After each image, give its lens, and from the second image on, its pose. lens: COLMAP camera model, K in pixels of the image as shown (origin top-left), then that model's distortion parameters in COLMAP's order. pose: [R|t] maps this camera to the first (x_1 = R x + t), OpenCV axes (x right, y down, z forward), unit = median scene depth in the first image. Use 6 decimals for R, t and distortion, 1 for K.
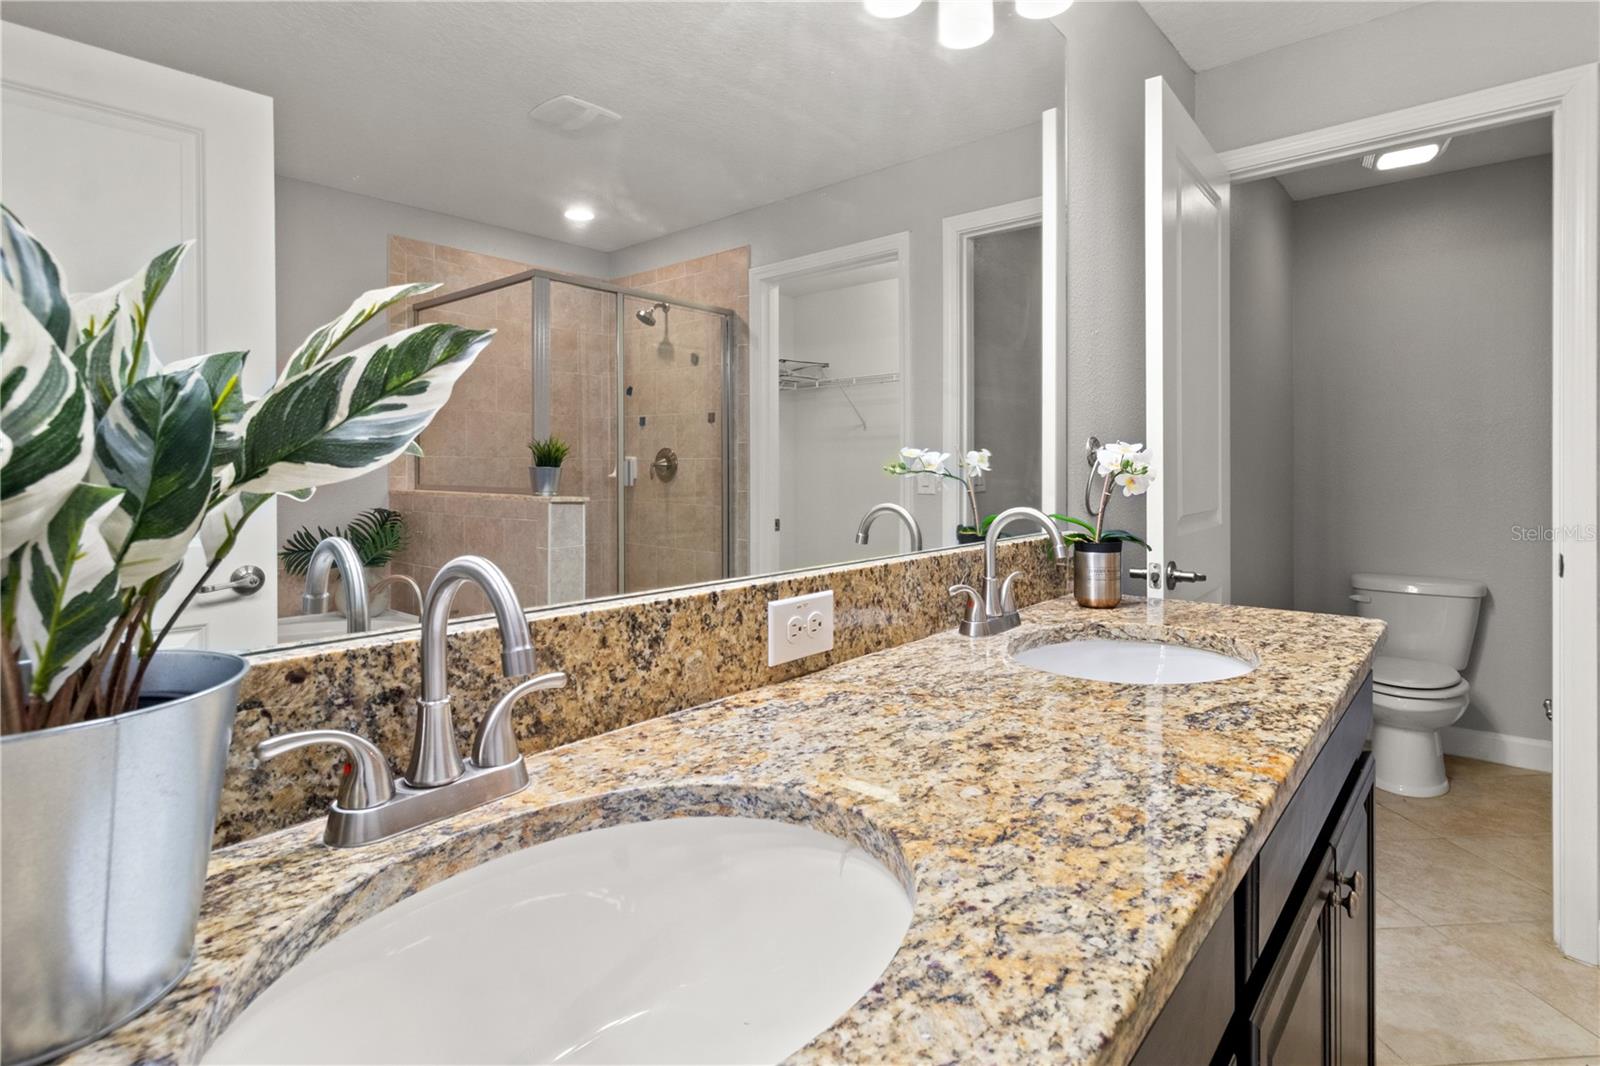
lens RADIAL K [[779.6, 0, 839.2], [0, 779.6, 505.6], [0, 0, 1]] dist [0.002432, 0.005466]
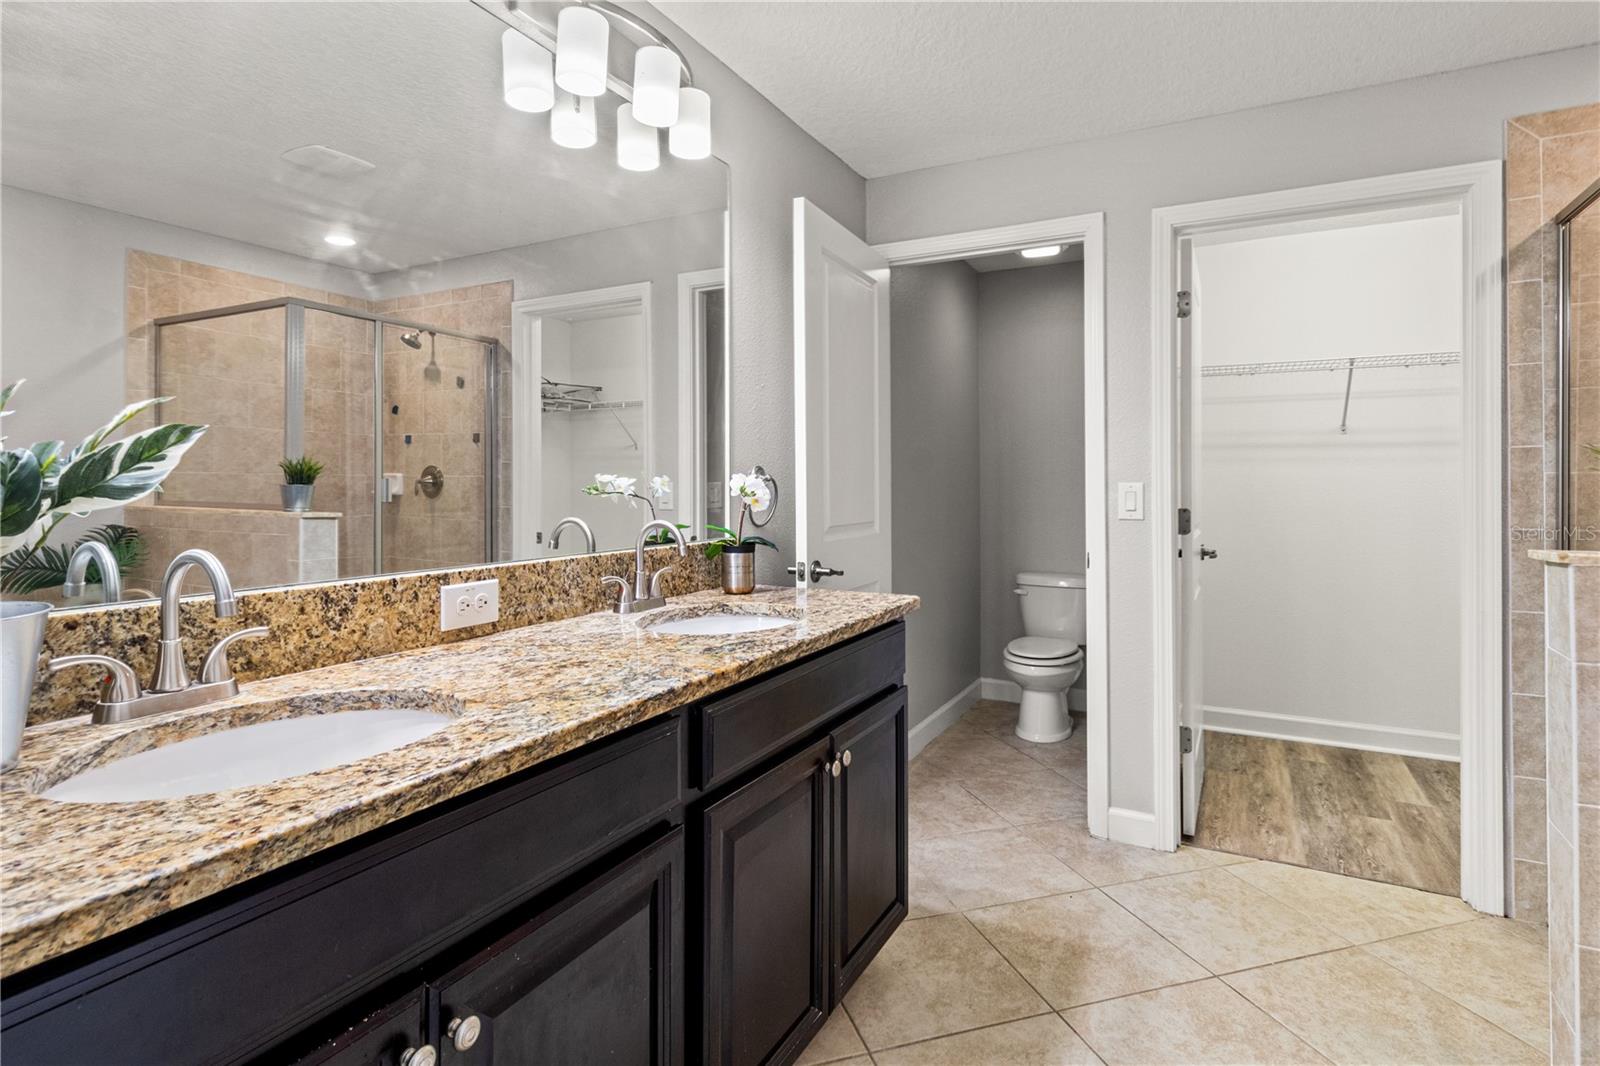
lens RADIAL K [[772.3, 0, 810.8], [0, 772.3, 509.6], [0, 0, 1]] dist [0.003043, 0.002896]
pose [[0.979168, -0.000810, 0.203052, 0.266203], [0.003504, 0.999911, -0.012909, 0.002956], [-0.203024, 0.013351, 0.979083, -0.494425]]
